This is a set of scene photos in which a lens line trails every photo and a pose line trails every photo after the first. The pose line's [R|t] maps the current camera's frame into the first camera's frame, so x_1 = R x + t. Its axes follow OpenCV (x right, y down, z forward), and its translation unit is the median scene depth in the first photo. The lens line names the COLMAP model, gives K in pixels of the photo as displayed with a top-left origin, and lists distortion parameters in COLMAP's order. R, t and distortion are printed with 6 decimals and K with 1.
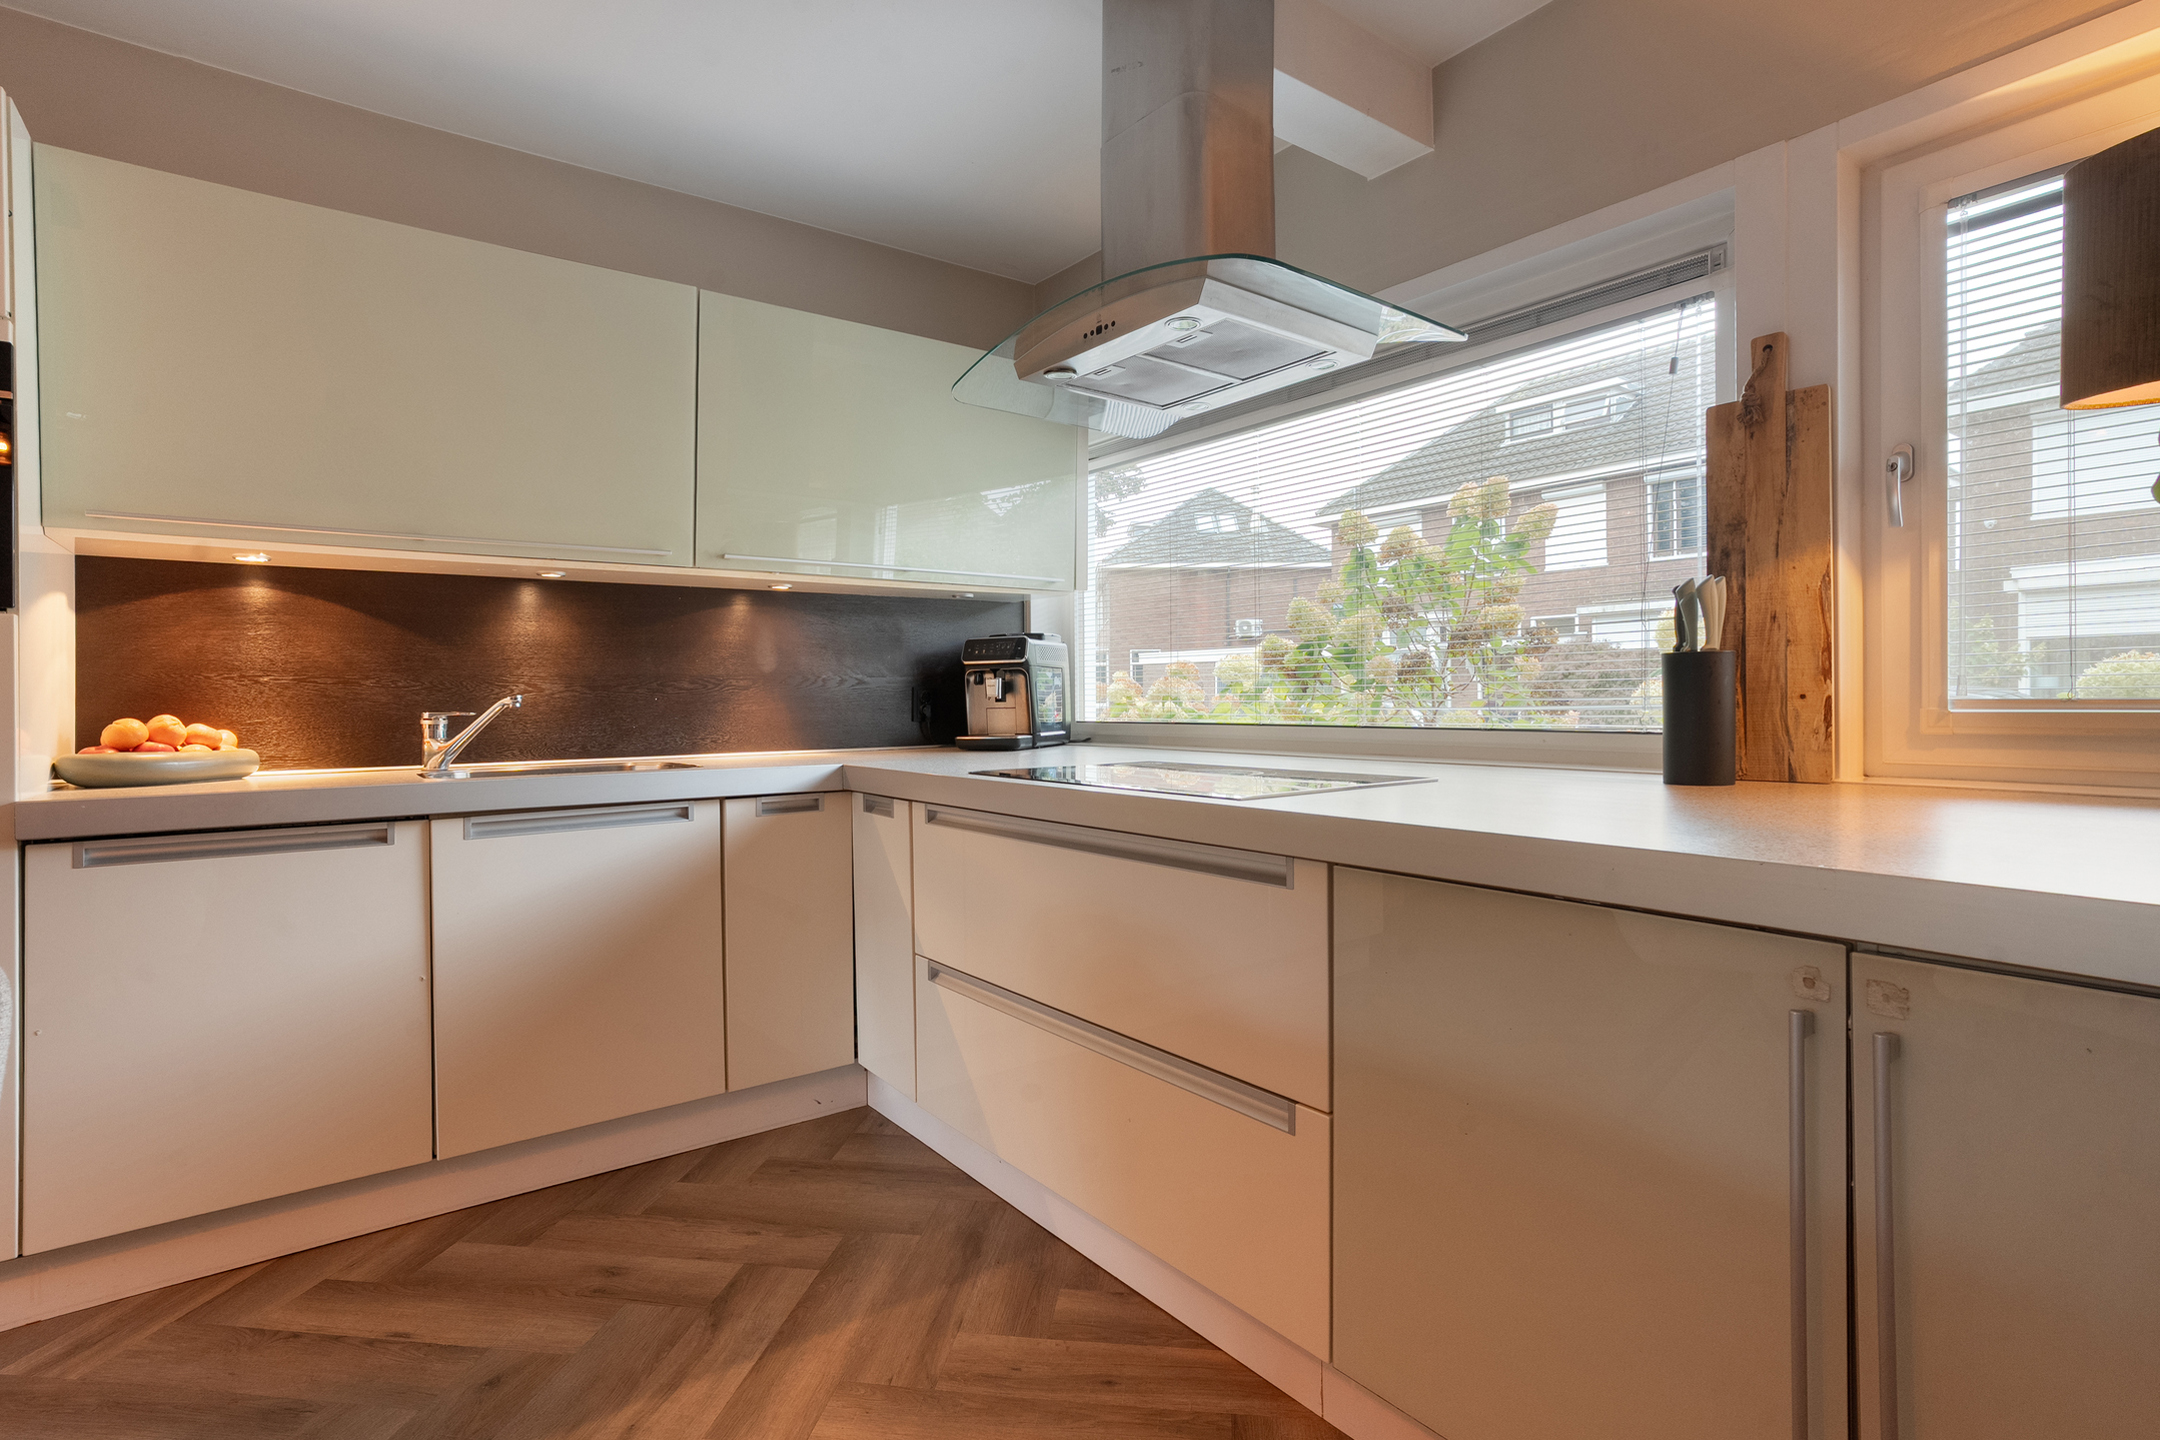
lens RADIAL K [[1041.1, 0, 1090.9], [0, 1041.1, 714.6], [0, 0, 1]] dist [-0.000027, 0.003204]
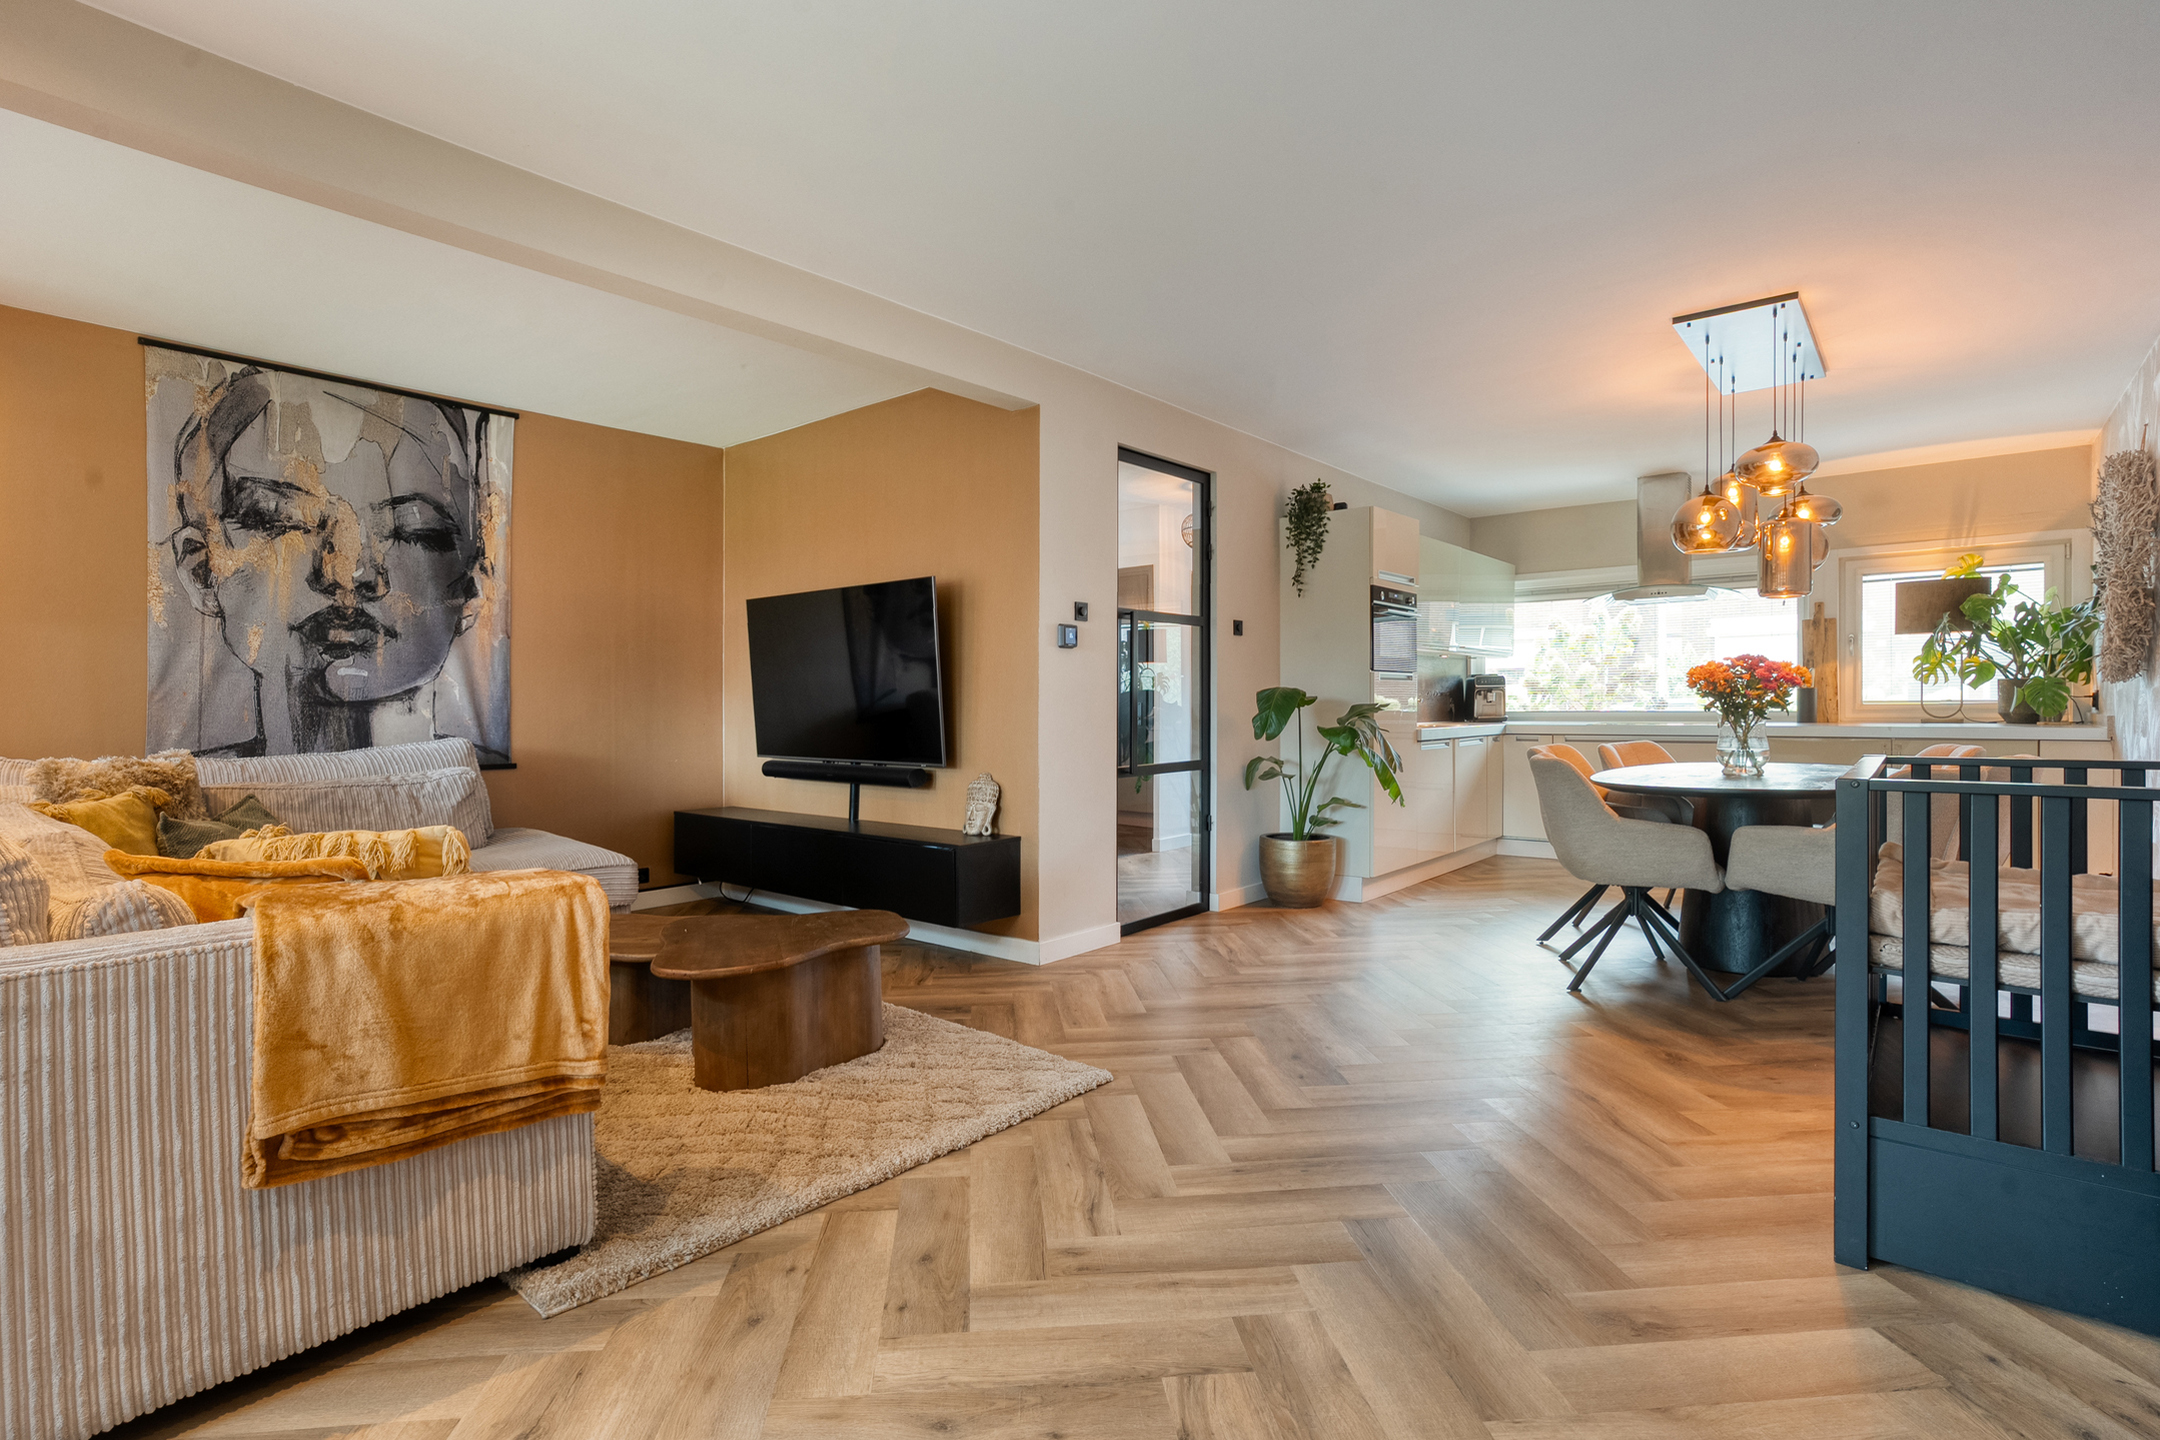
lens RADIAL K [[1041.1, 0, 1038.4], [0, 1041.1, 734.0], [0, 0, 1]] dist [-0.000027, 0.003204]
pose [[0.981753, -0.007338, 0.190018, -2.488453], [0.005696, 0.999942, 0.009182, 0.050221], [-0.190074, -0.007932, 0.981738, -1.882615]]
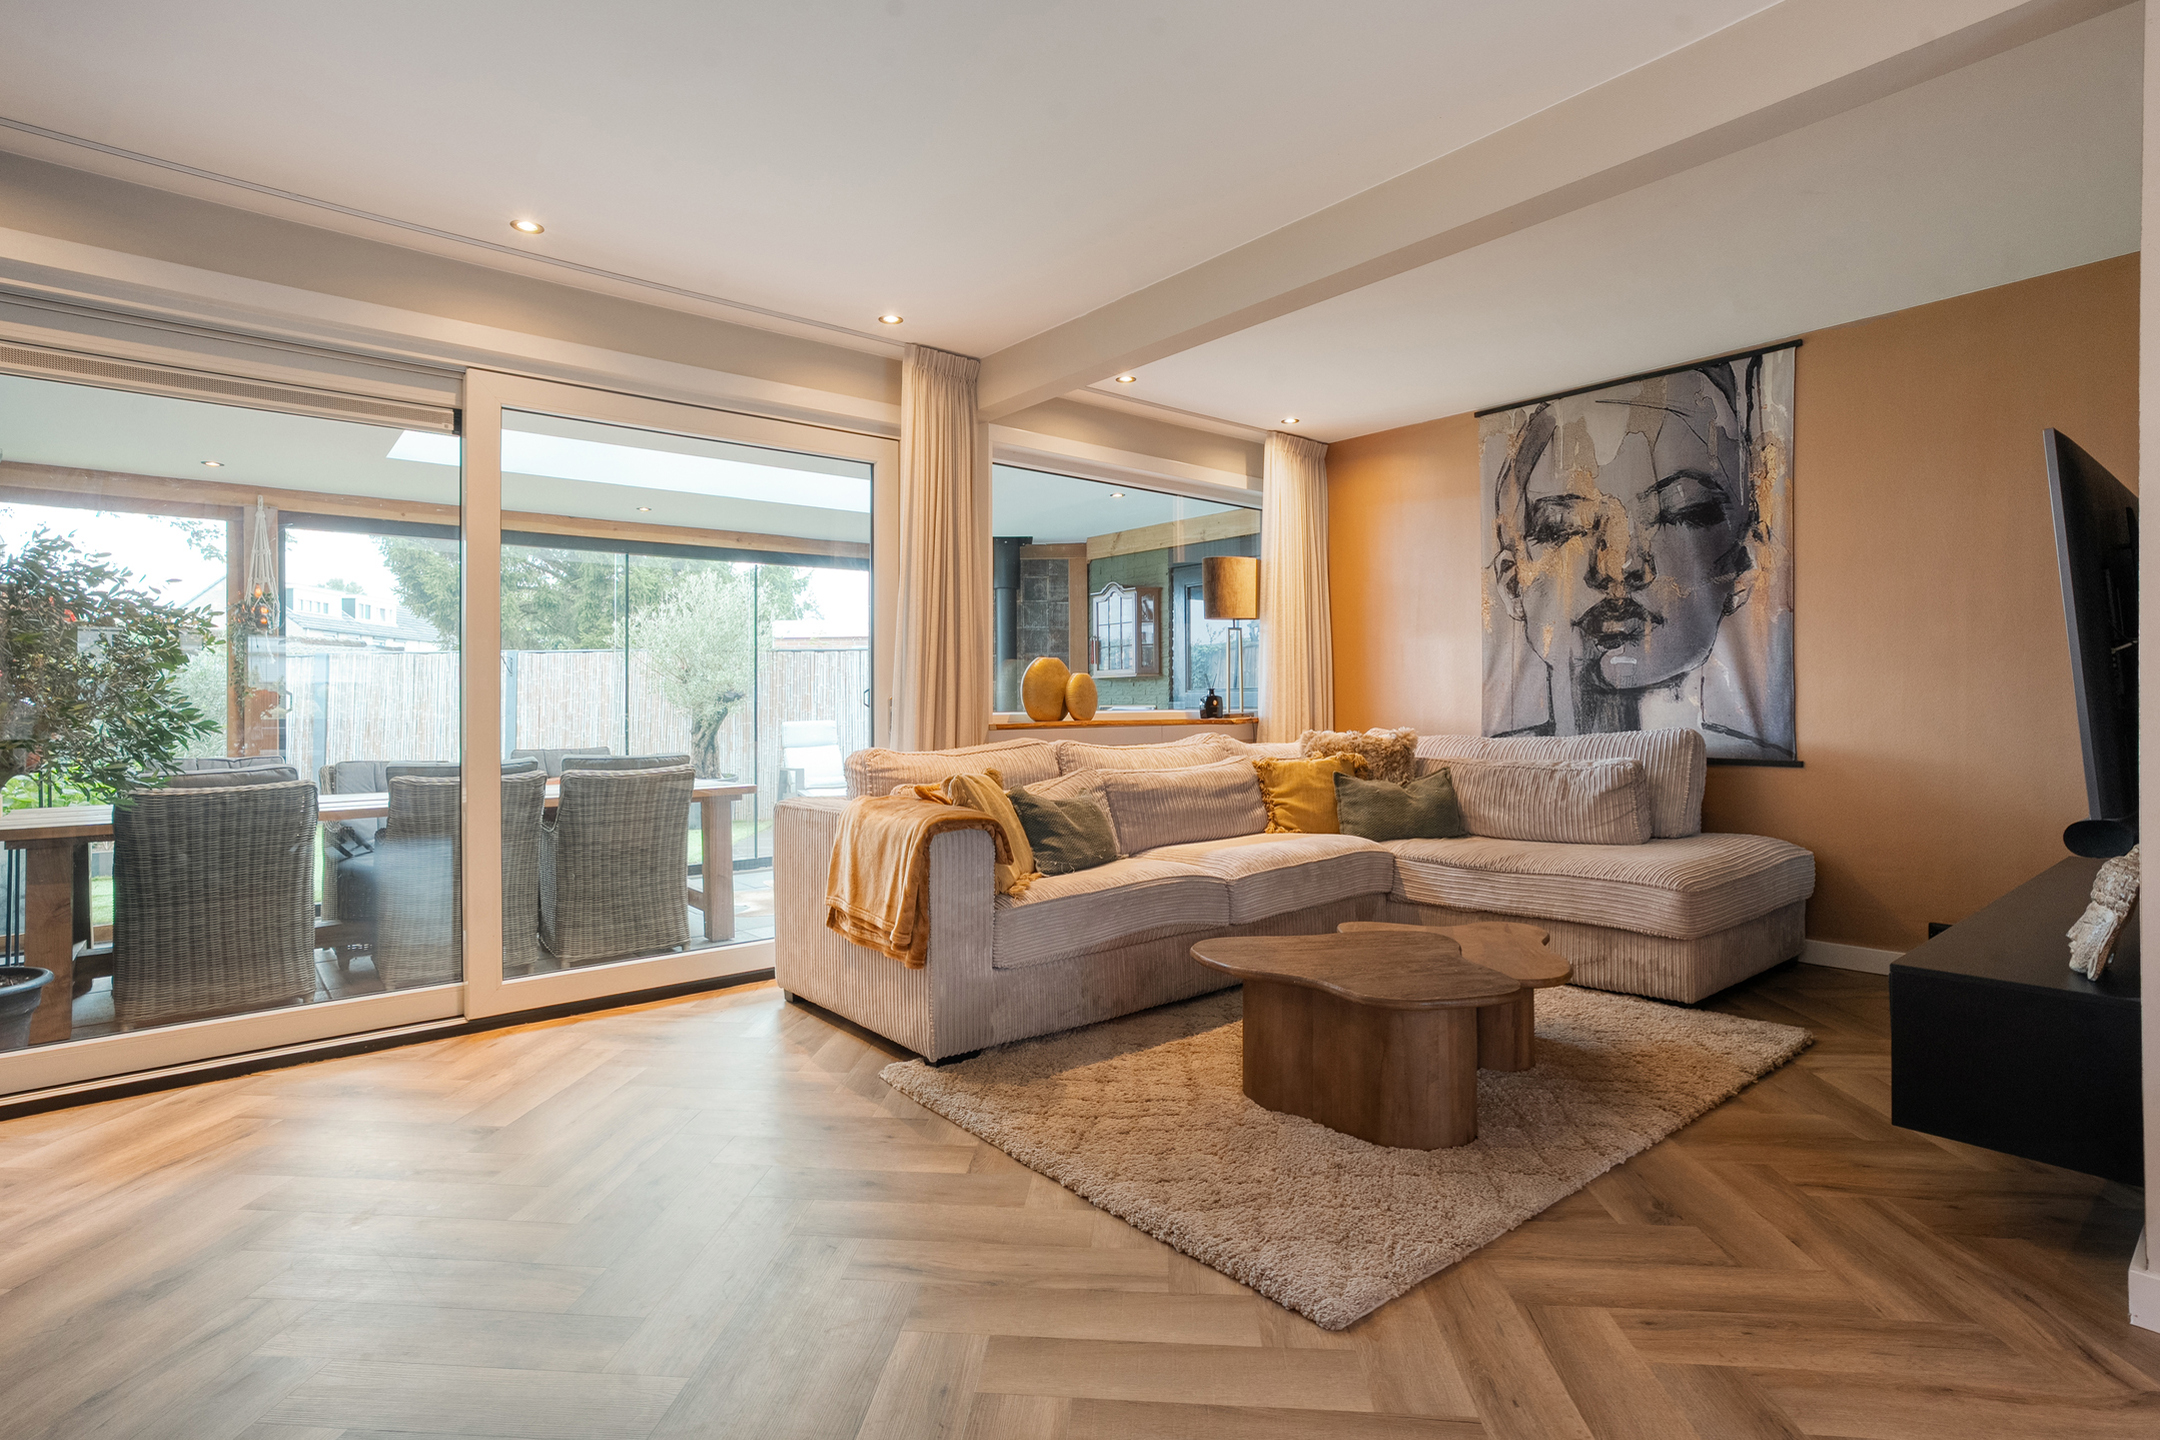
lens RADIAL K [[1041.1, 0, 1081.4], [0, 1041.1, 700.1], [0, 0, 1]] dist [-0.000027, 0.003204]
pose [[0.067401, 0.001055, -0.997725, -0.986762], [-0.010262, 0.999947, 0.000365, 0.023268], [0.997673, 0.010214, 0.067409, -0.488114]]
